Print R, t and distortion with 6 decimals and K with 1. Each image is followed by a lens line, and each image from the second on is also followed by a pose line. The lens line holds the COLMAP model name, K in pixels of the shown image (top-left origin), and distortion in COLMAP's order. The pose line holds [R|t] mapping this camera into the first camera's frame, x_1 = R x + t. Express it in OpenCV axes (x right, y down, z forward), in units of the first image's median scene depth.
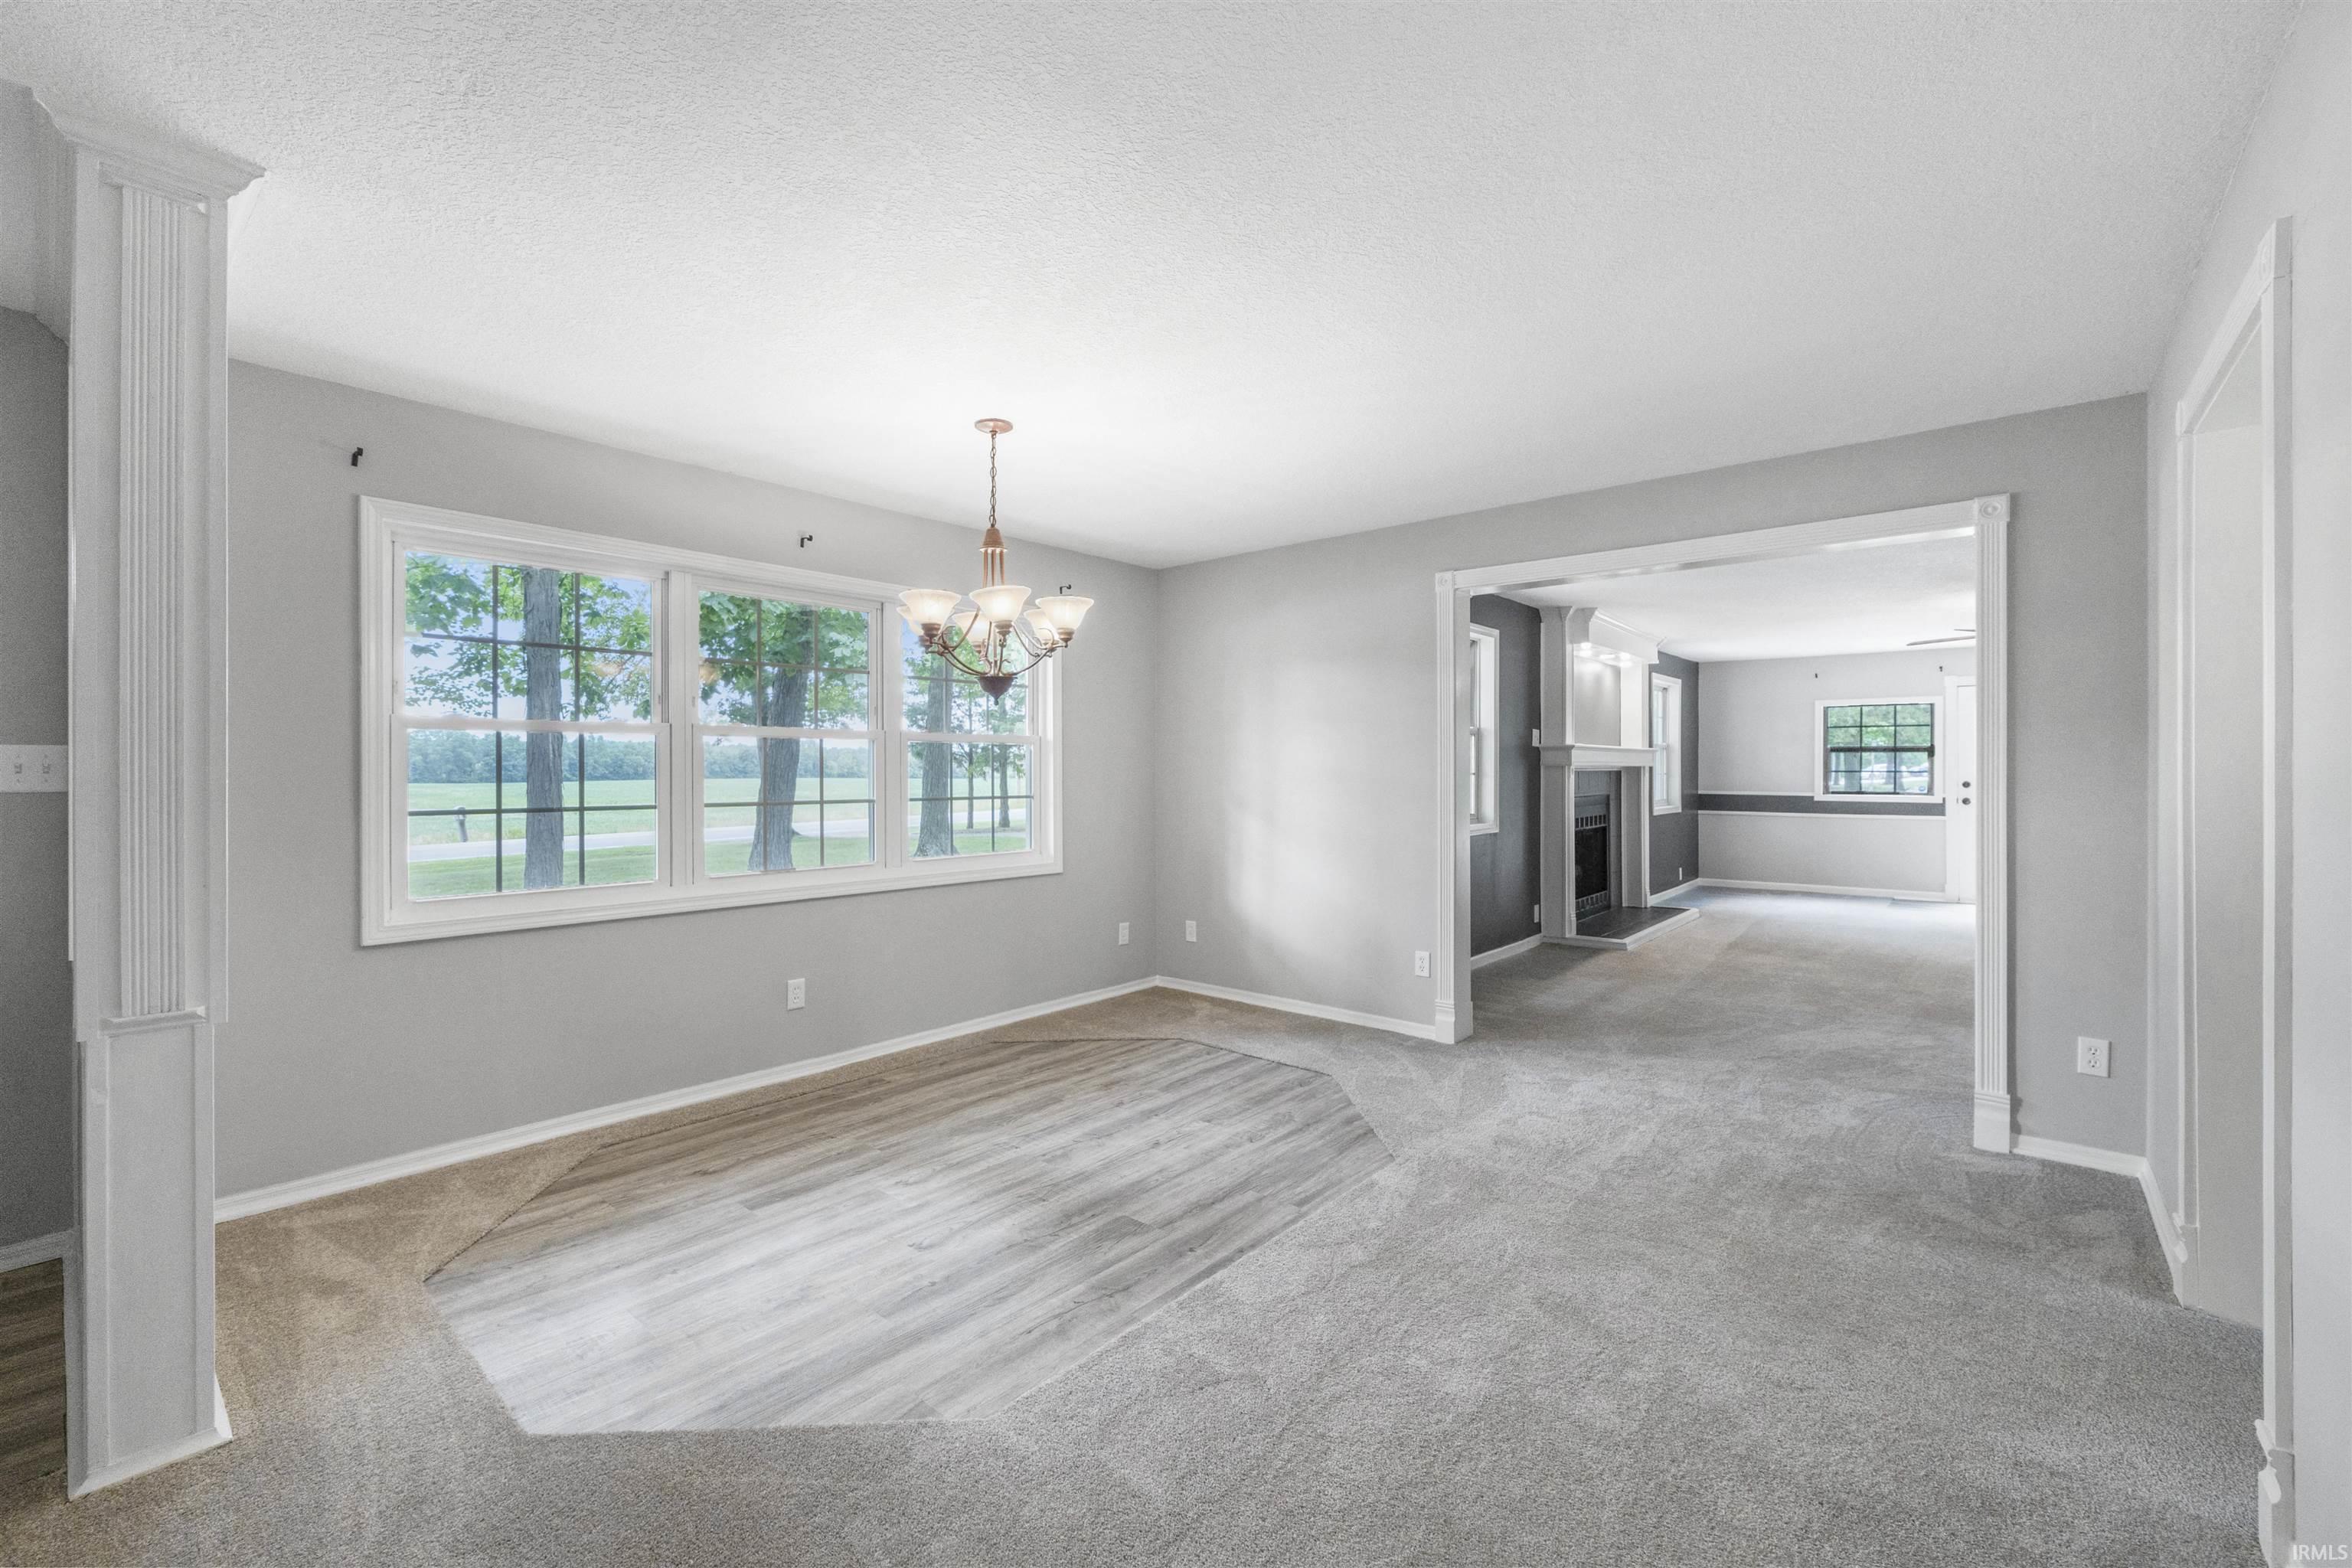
lens RADIAL K [[999.7, 0, 1166.7], [0, 999.7, 778.0], [0, 0, 1]] dist [-0.003094, -0.000227]
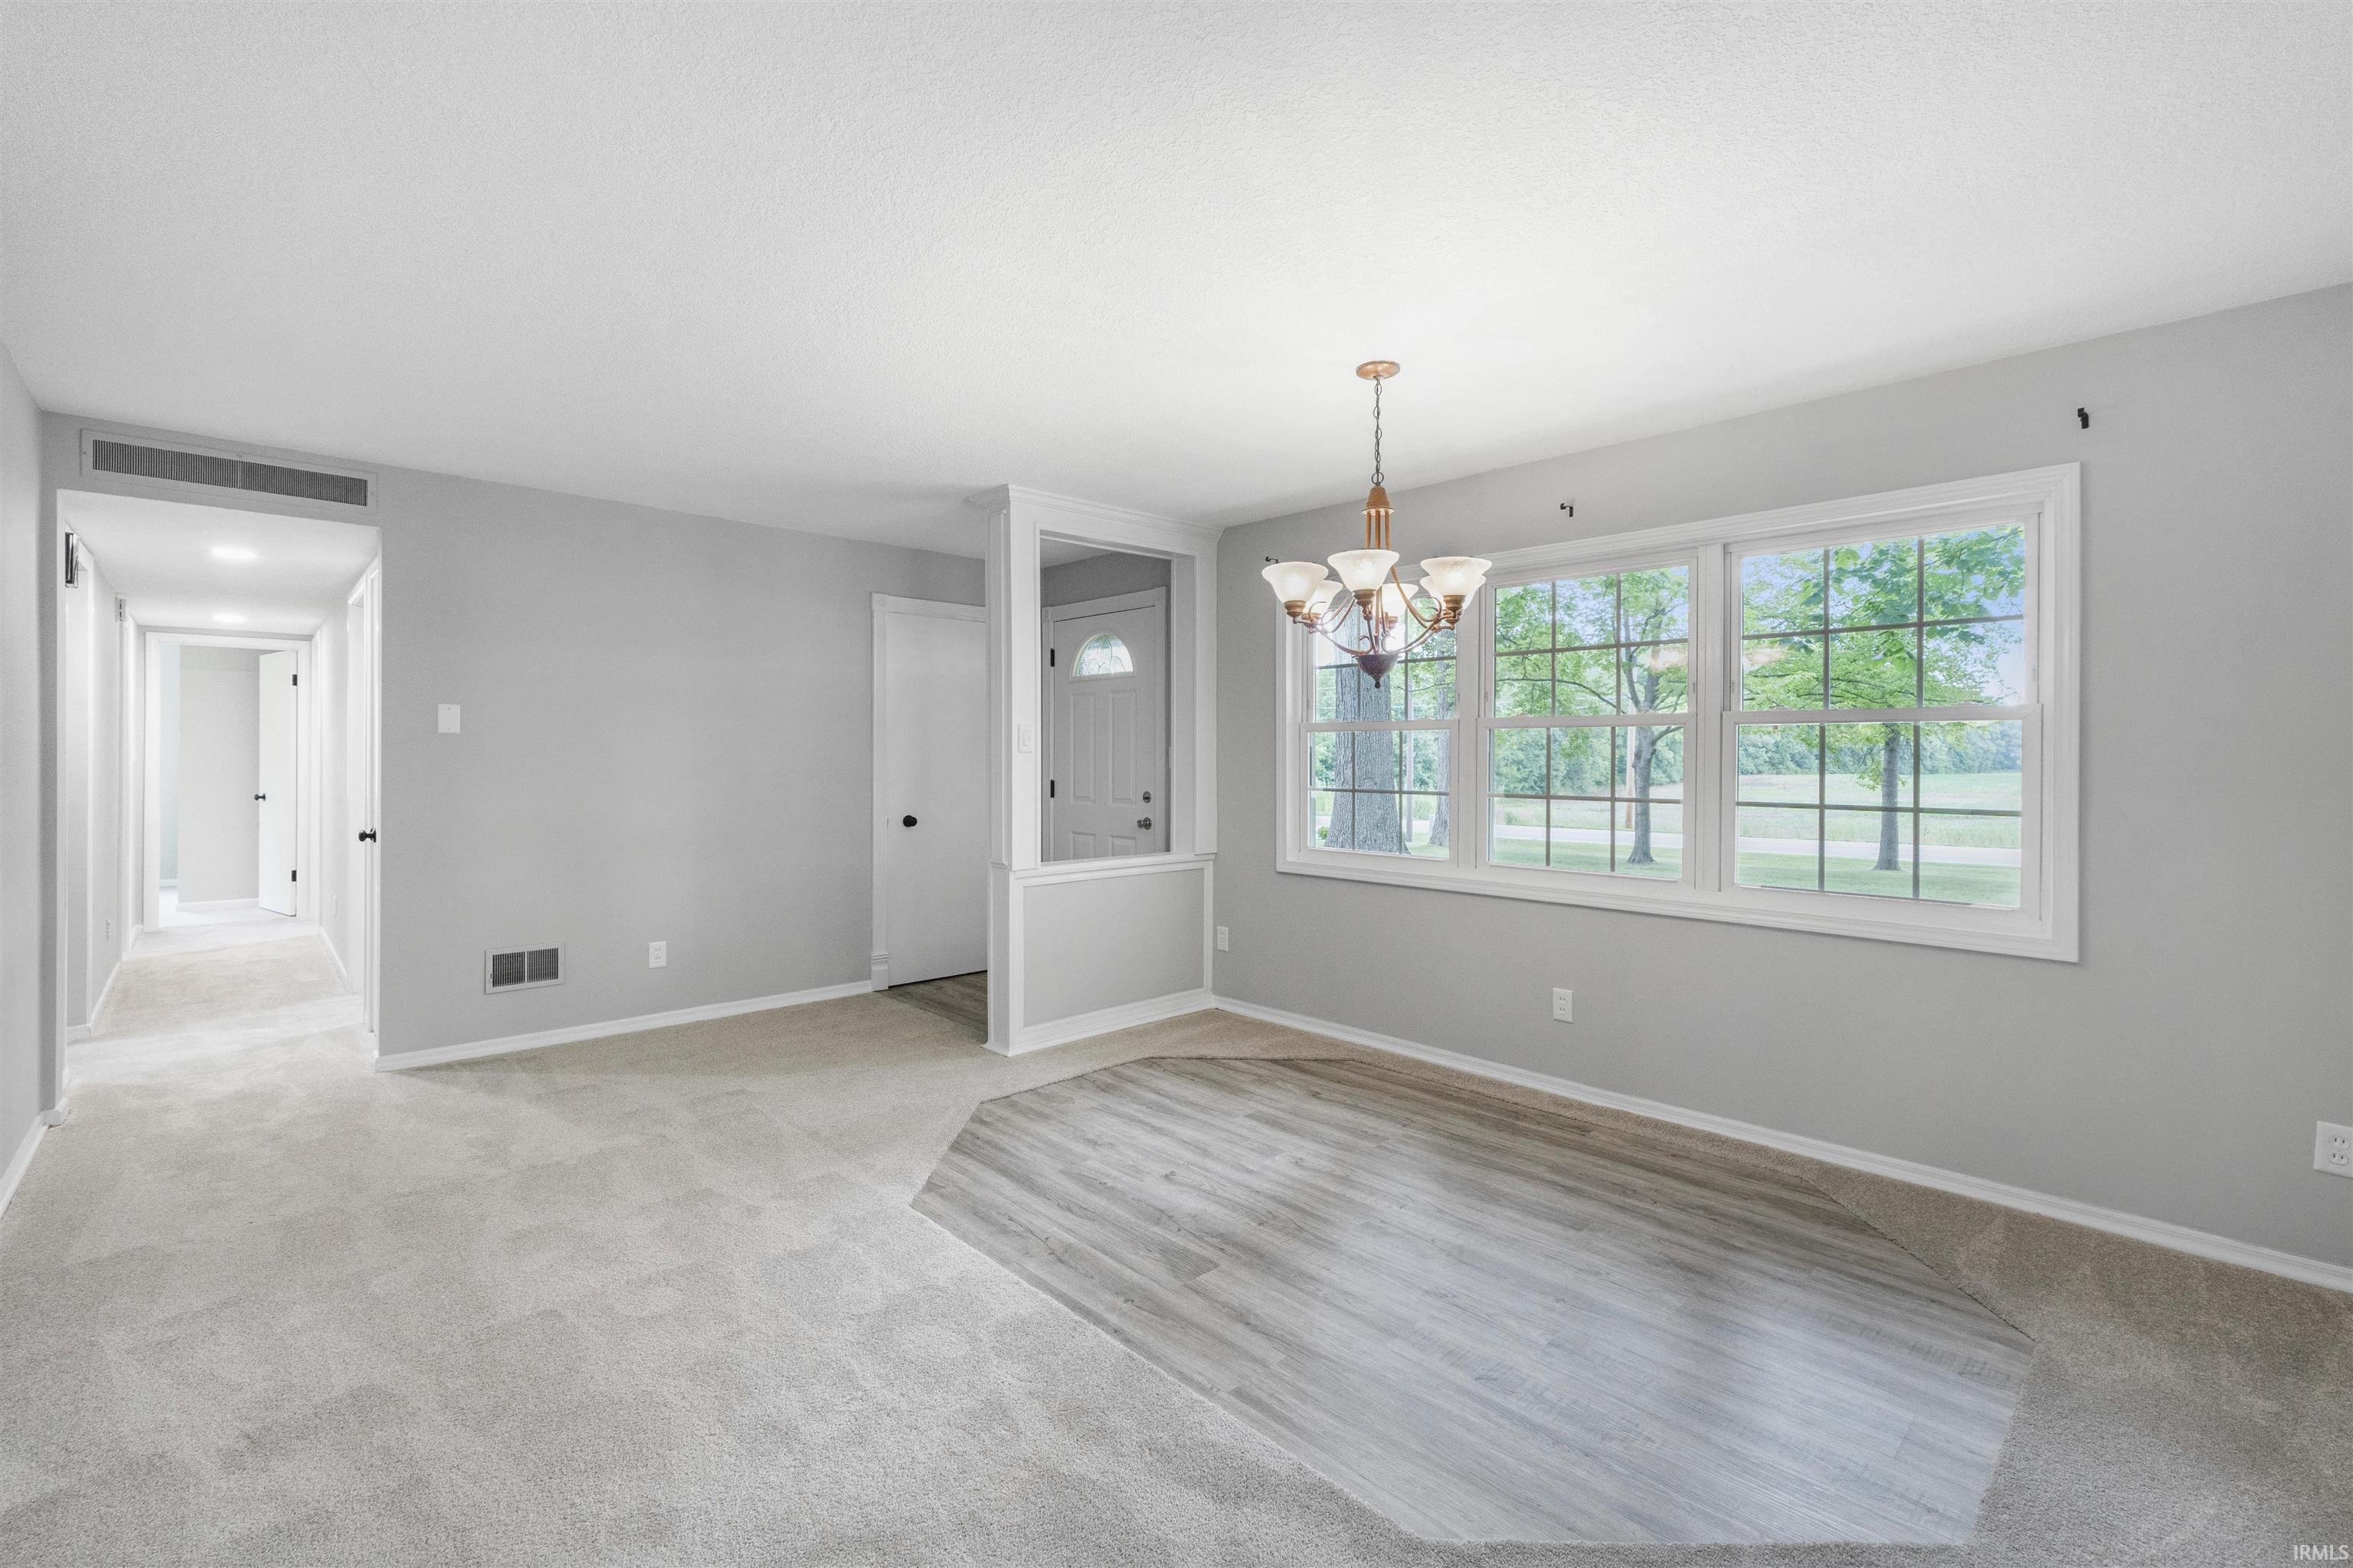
lens RADIAL K [[1020.6, 0, 1176.5], [0, 1020.6, 763.0], [0, 0, 1]] dist [-0.002674, -0.000138]
pose [[-0.102906, 0.002350, -0.994688, 0.744933], [-0.017269, 0.999842, 0.004149, -0.005516], [0.994541, 0.017605, -0.102849, 0.916771]]
